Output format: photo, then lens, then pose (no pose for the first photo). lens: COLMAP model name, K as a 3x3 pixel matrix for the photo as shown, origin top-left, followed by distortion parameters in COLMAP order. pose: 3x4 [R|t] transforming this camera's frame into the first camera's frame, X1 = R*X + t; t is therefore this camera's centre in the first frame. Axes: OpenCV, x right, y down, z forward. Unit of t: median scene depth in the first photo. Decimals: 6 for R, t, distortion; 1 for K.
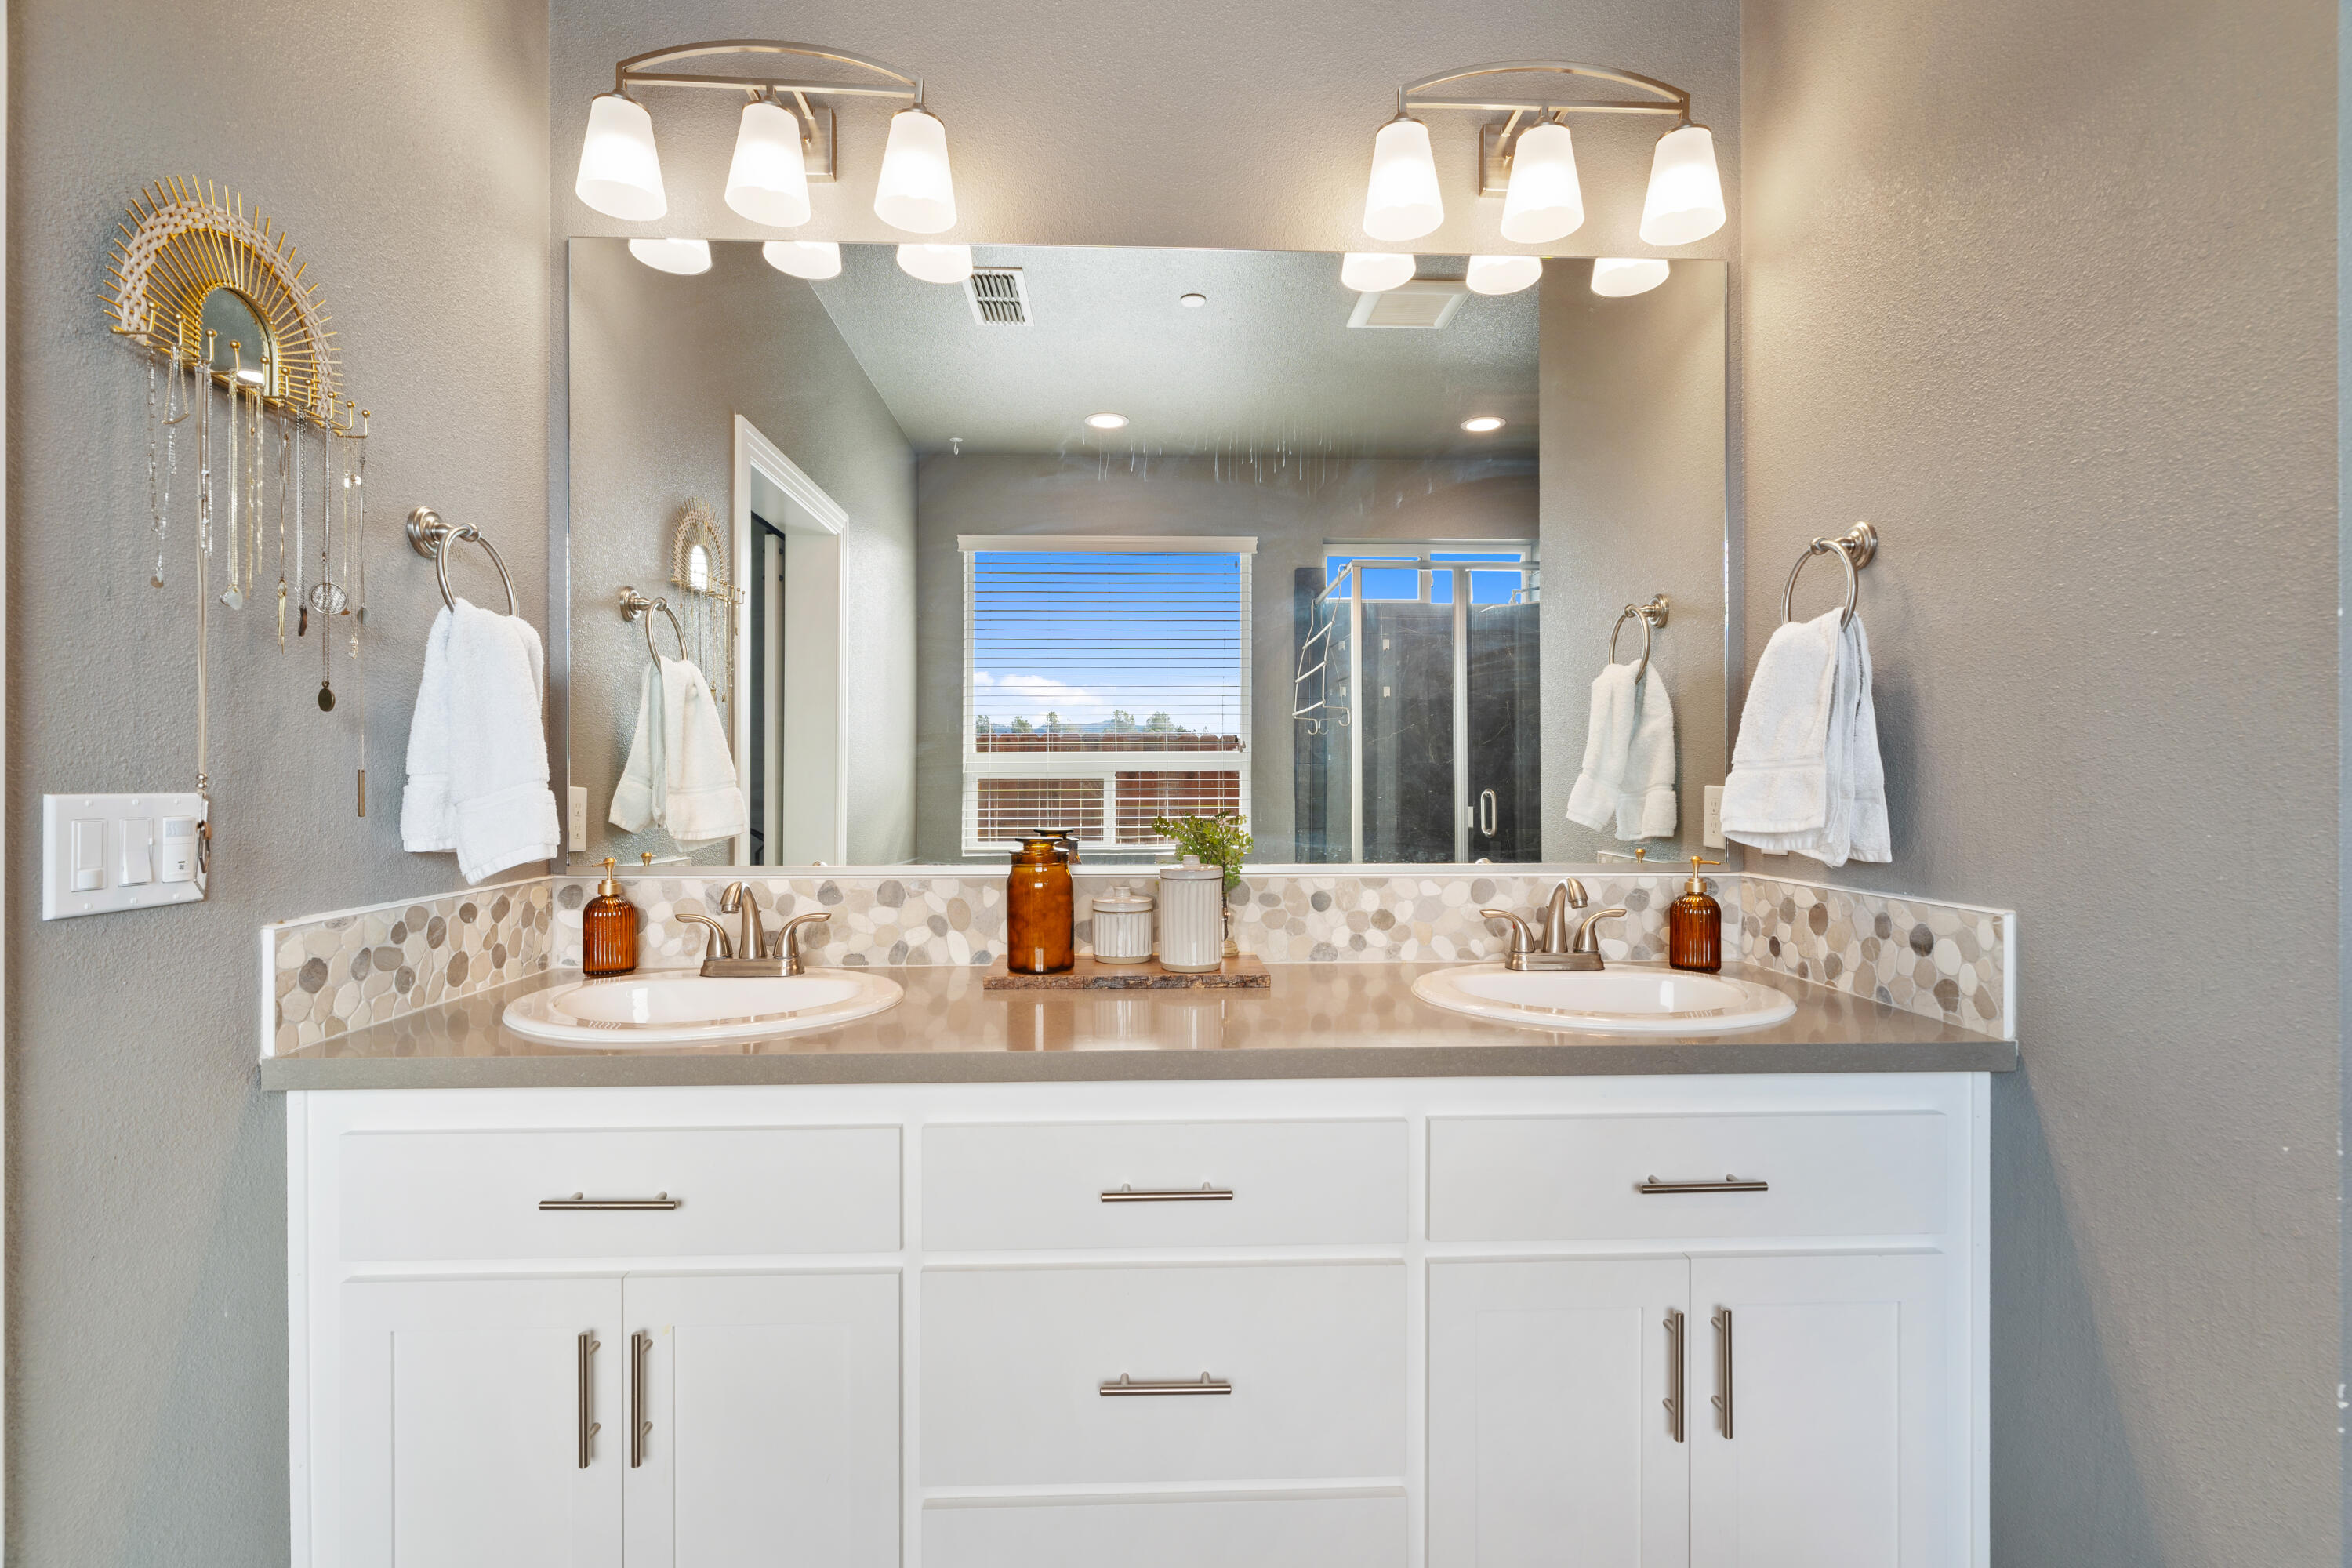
lens RADIAL K [[1068.8, 0, 1173.5], [0, 1068.8, 773.2], [0, 0, 1]] dist [-0.006457, 0.002453]
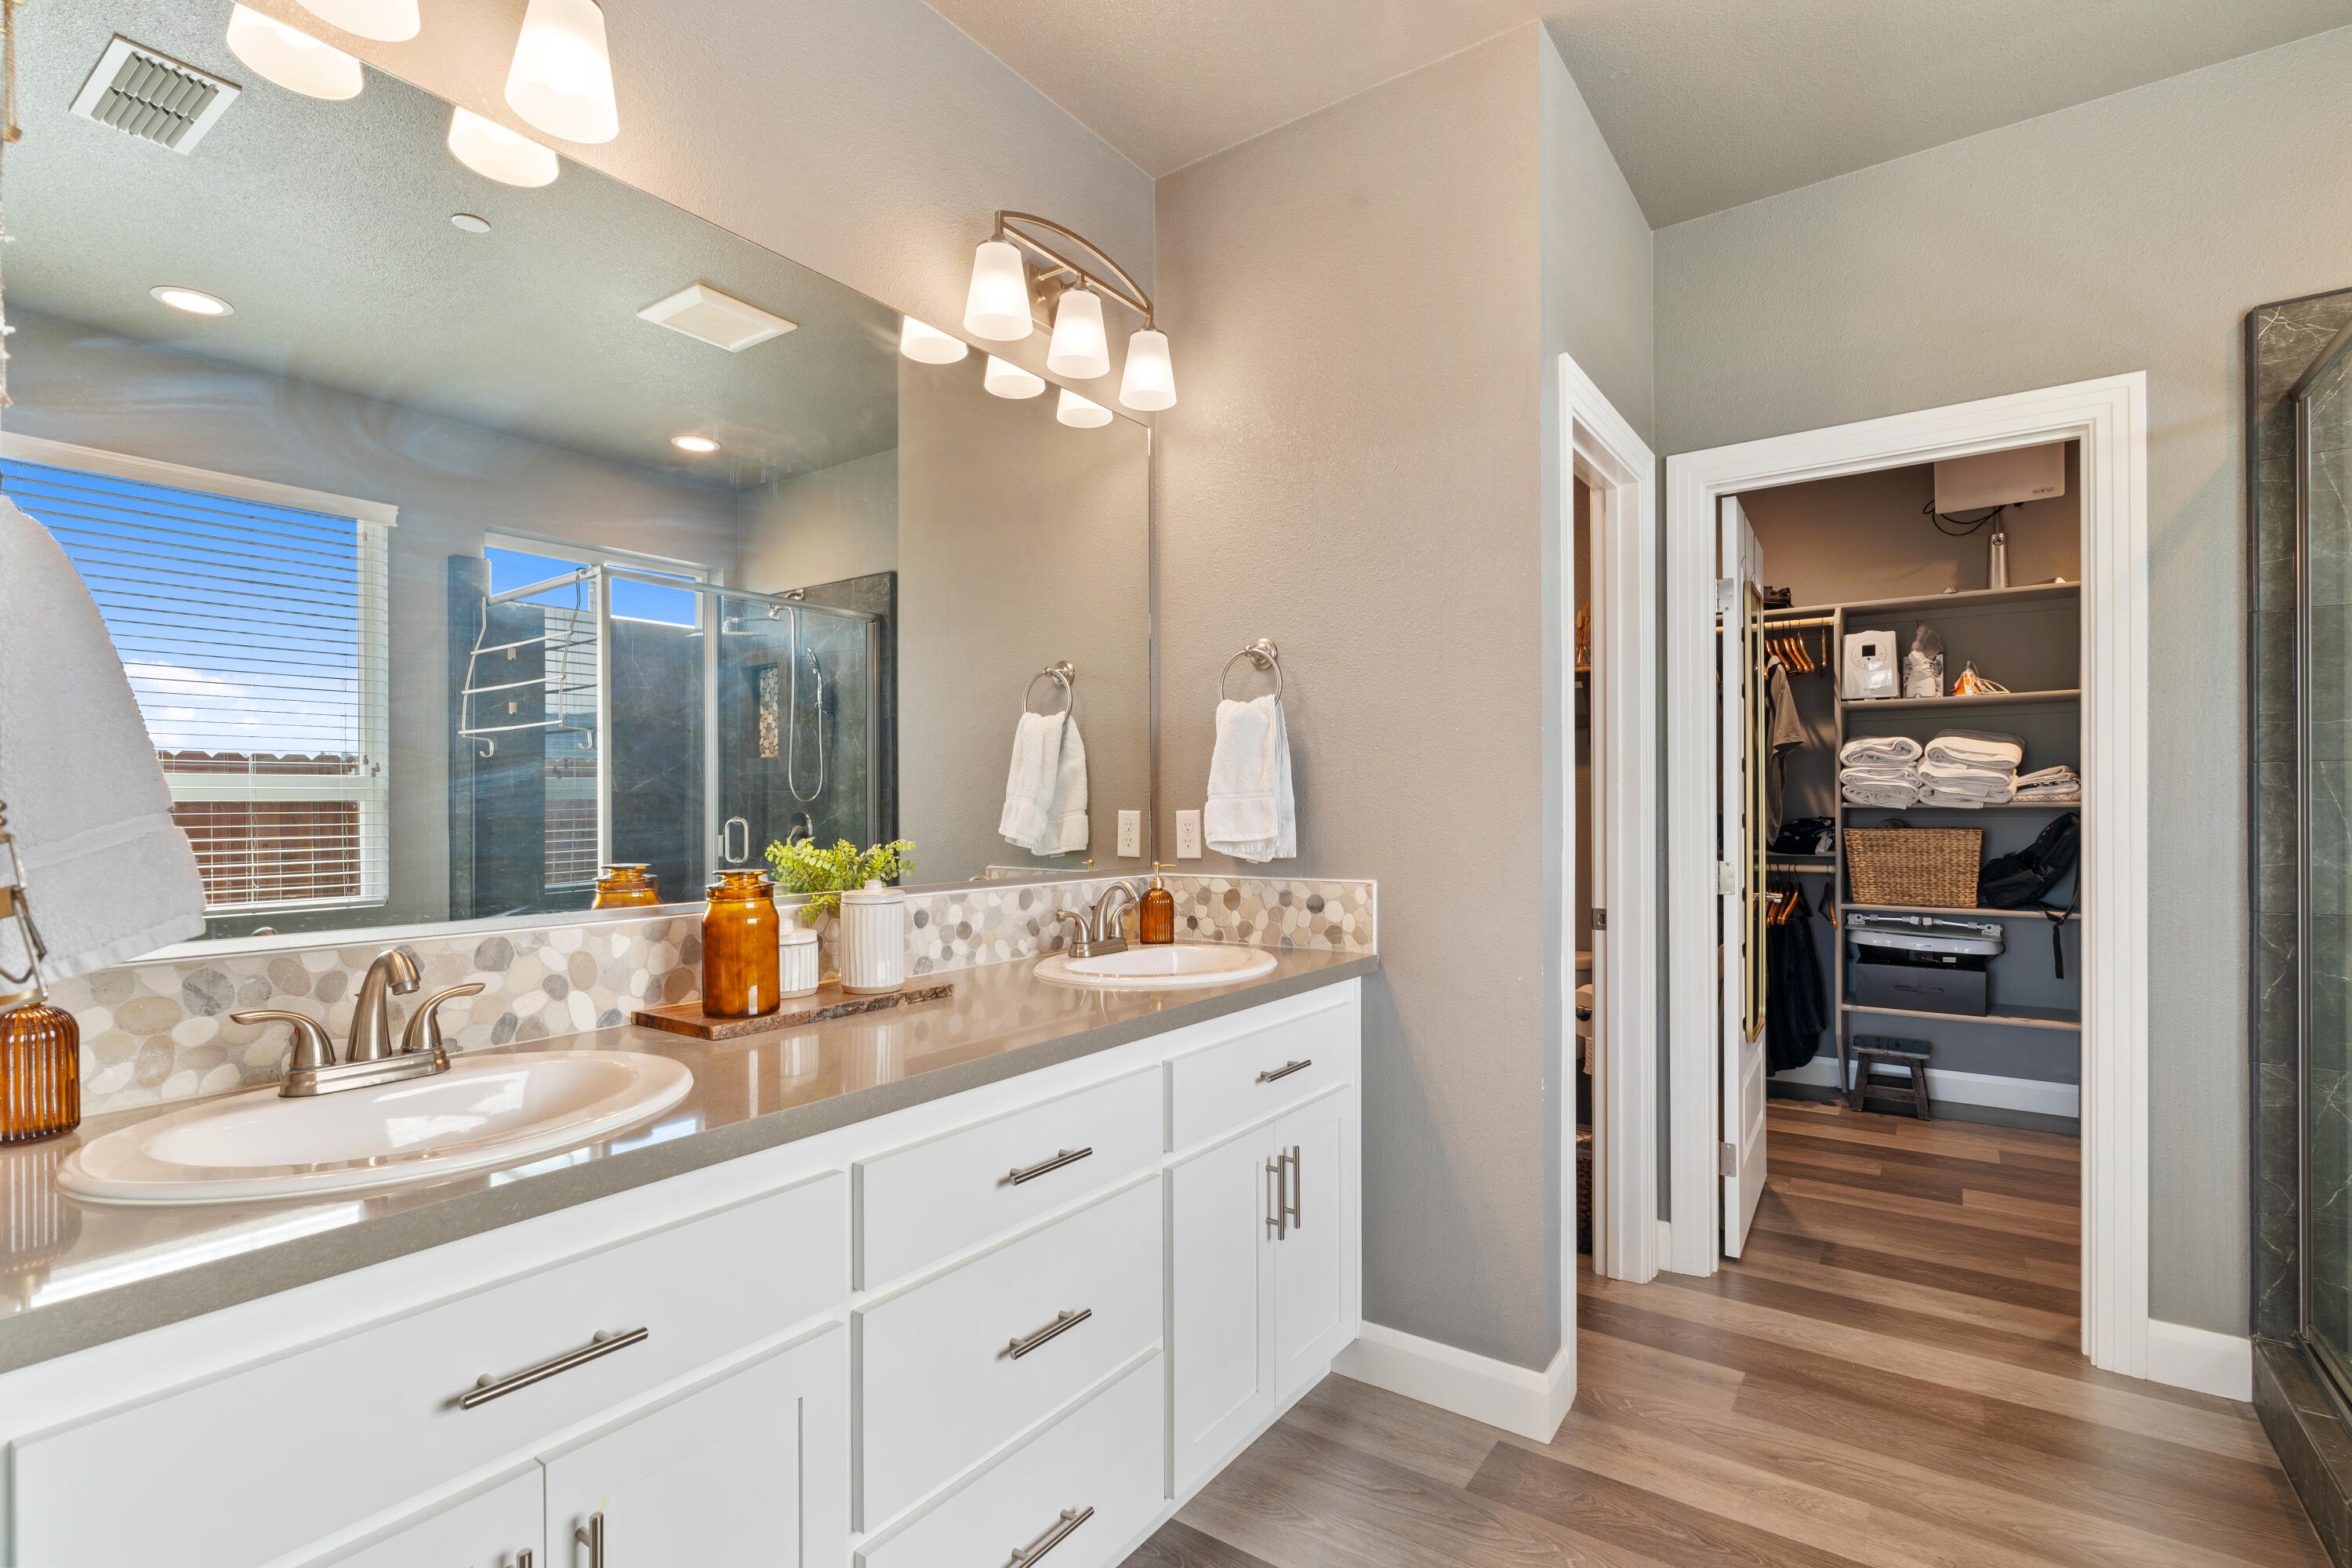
lens RADIAL K [[1068.8, 0, 1185.4], [0, 1068.8, 813.8], [0, 0, 1]] dist [-0.006457, 0.002453]
pose [[0.612122, -0.006905, 0.790733, -0.582603], [-0.000111, 0.999961, 0.008817, 0.003322], [-0.790764, -0.005485, 0.612097, 0.127132]]
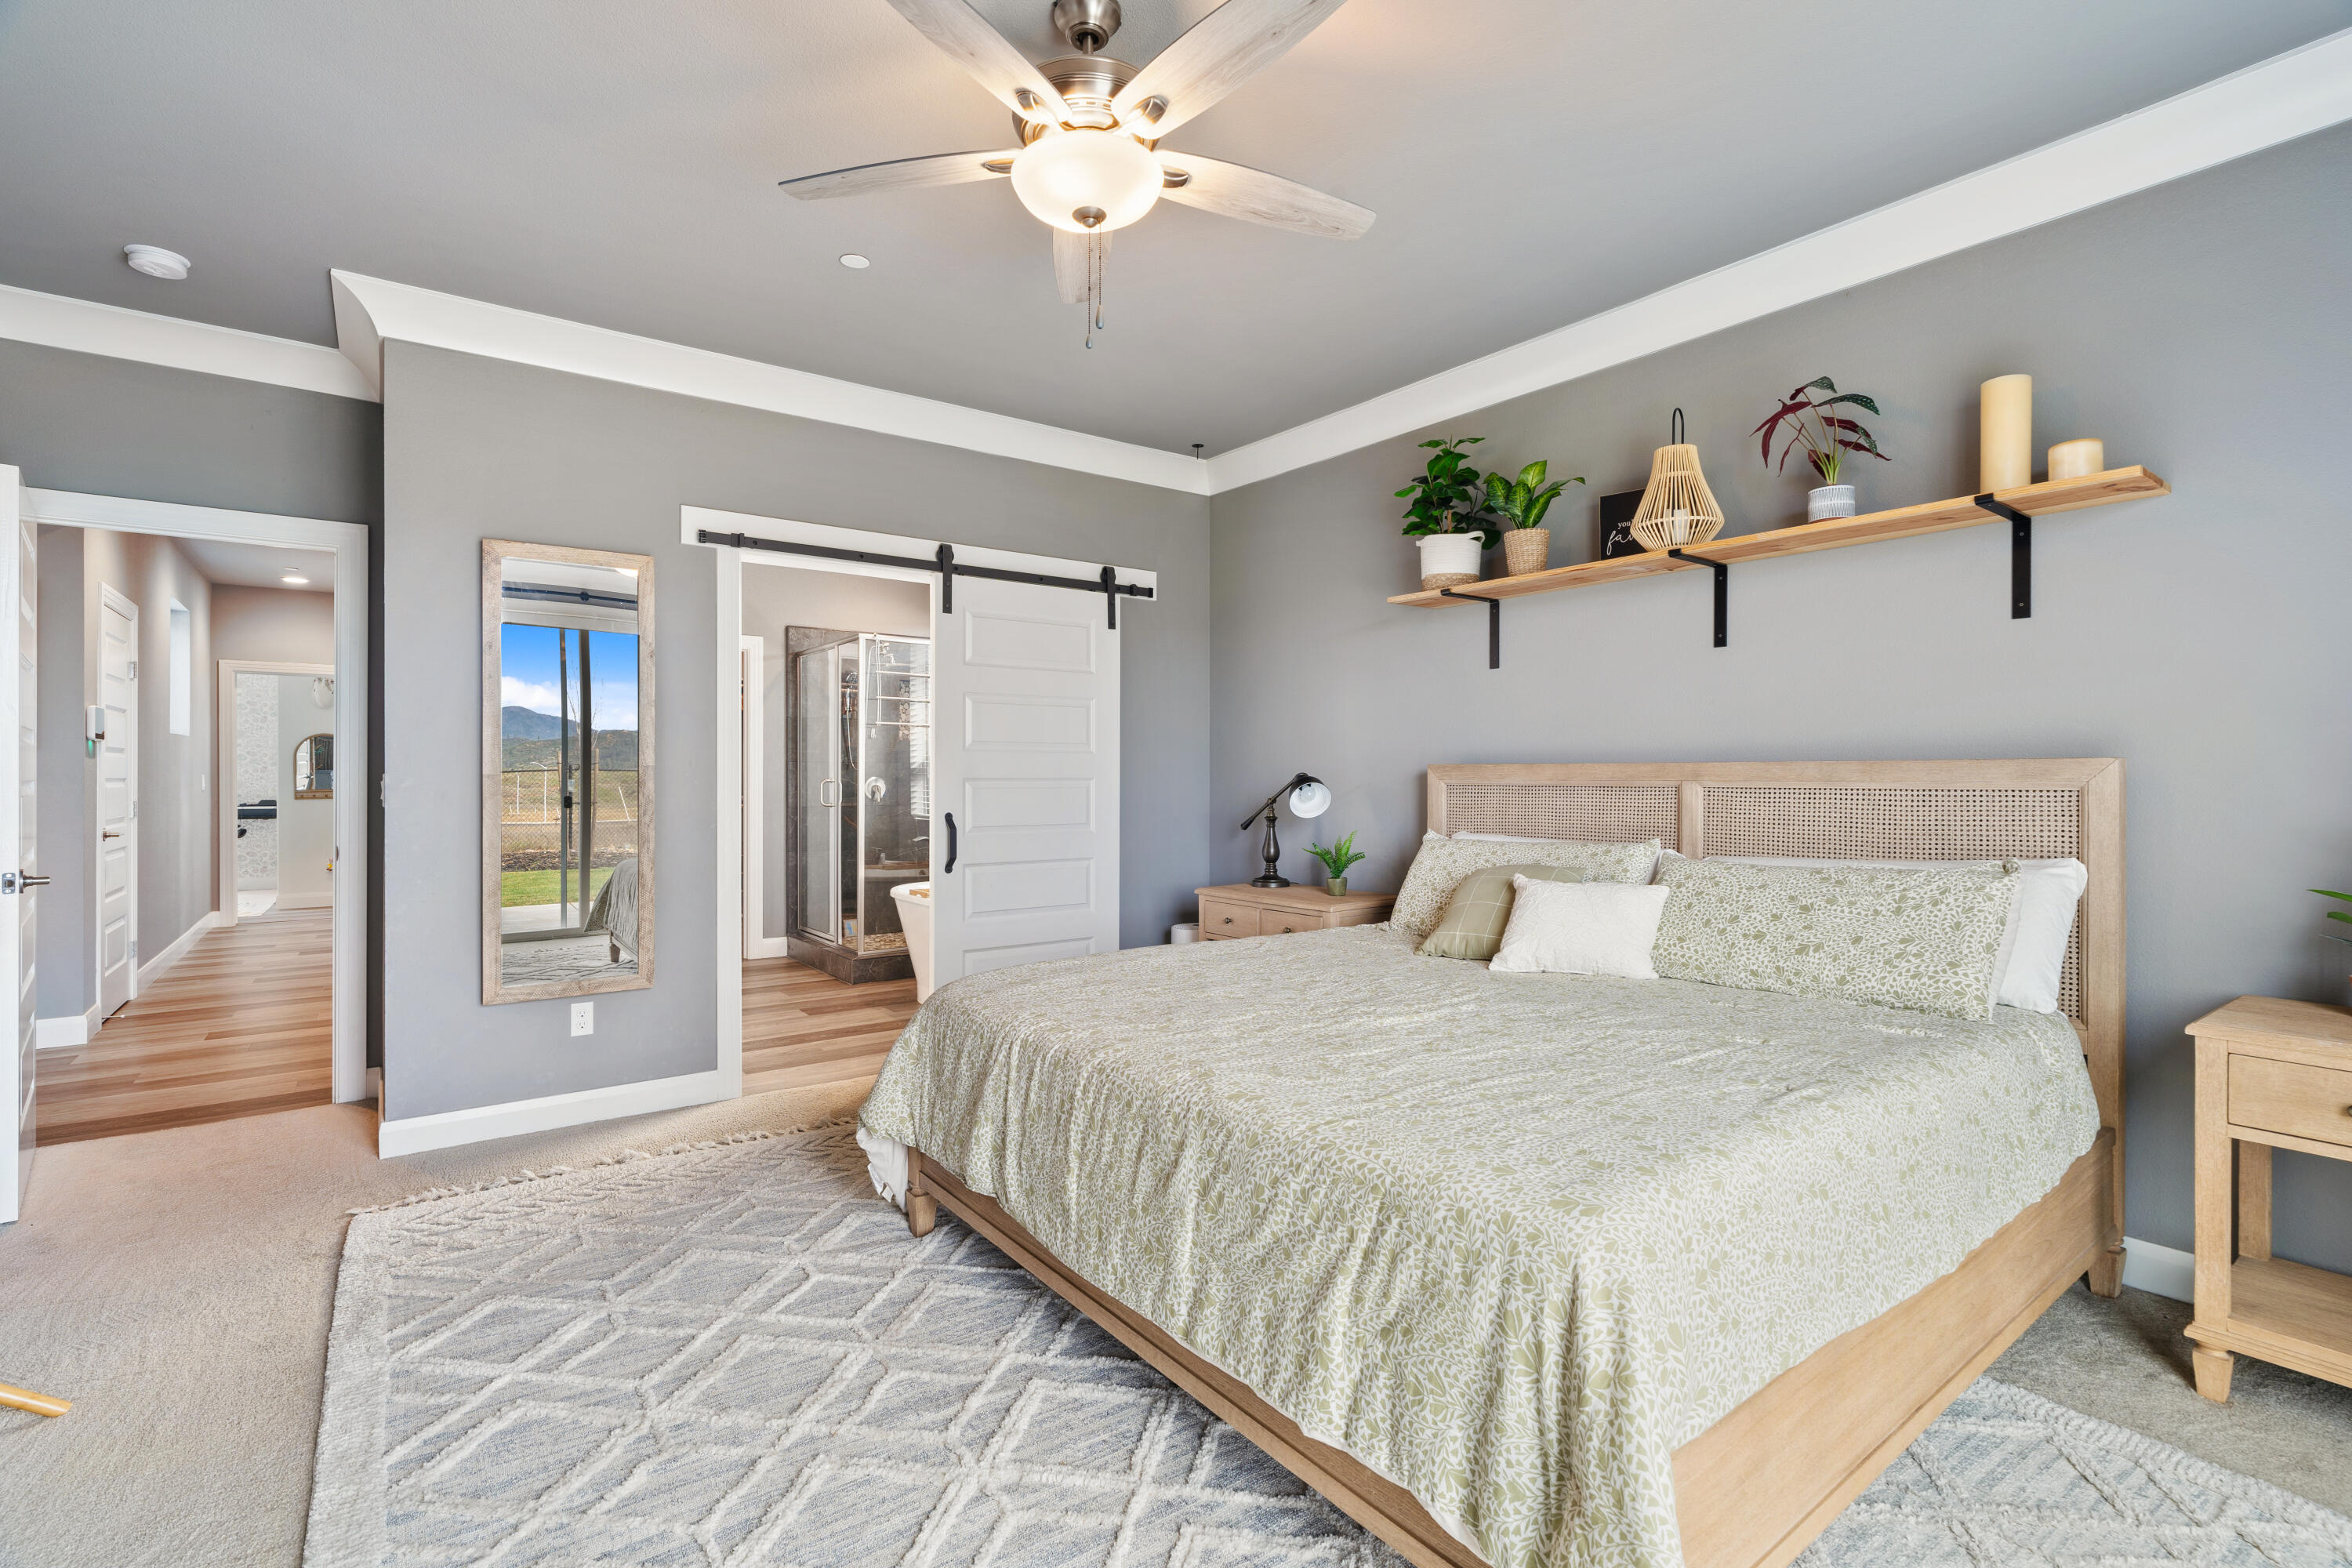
lens RADIAL K [[1068.8, 0, 1162.0], [0, 1068.8, 788.7], [0, 0, 1]] dist [-0.006457, 0.002453]
pose [[-0.551546, -0.010658, 0.834077, -3.021611], [-0.007678, 0.999941, 0.007701, 0.014688], [-0.834109, -0.002157, -0.551595, 0.950134]]
